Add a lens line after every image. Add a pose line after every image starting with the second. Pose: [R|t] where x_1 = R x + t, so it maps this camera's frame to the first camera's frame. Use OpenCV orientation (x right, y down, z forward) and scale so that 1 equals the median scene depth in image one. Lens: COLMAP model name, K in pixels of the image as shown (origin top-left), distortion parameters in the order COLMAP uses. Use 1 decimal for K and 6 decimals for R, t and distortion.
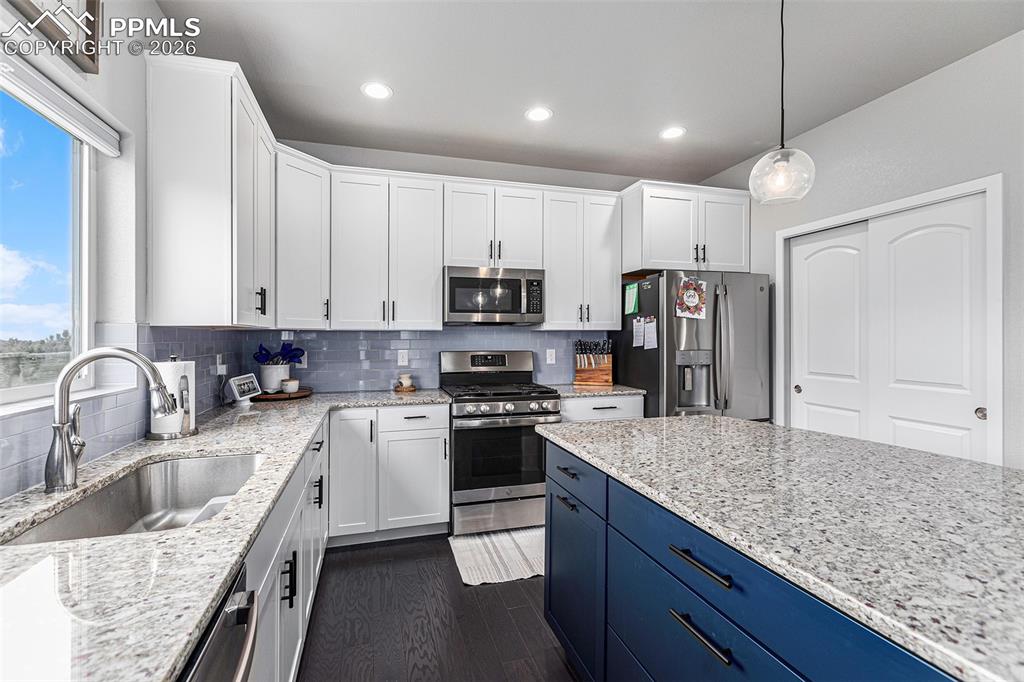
lens RADIAL K [[458.7, 0, 512.0], [0, 458.7, 341.0], [0, 0, 1]] dist [0.000295, 0.000006]
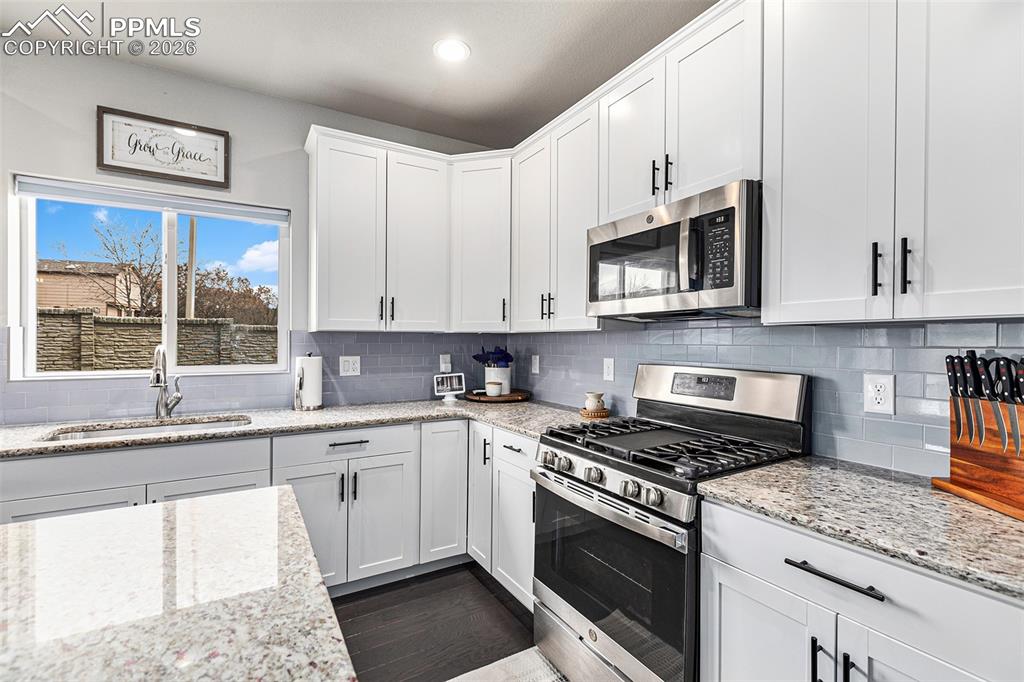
lens RADIAL K [[458.7, 0, 512.0], [0, 458.7, 341.0], [0, 0, 1]] dist [0.000295, 0.000006]
pose [[0.233892, 0.004724, -0.972251, 0.535118], [-0.011658, 0.999930, 0.002054, -0.008654], [0.972193, 0.010854, 0.233931, 0.873218]]
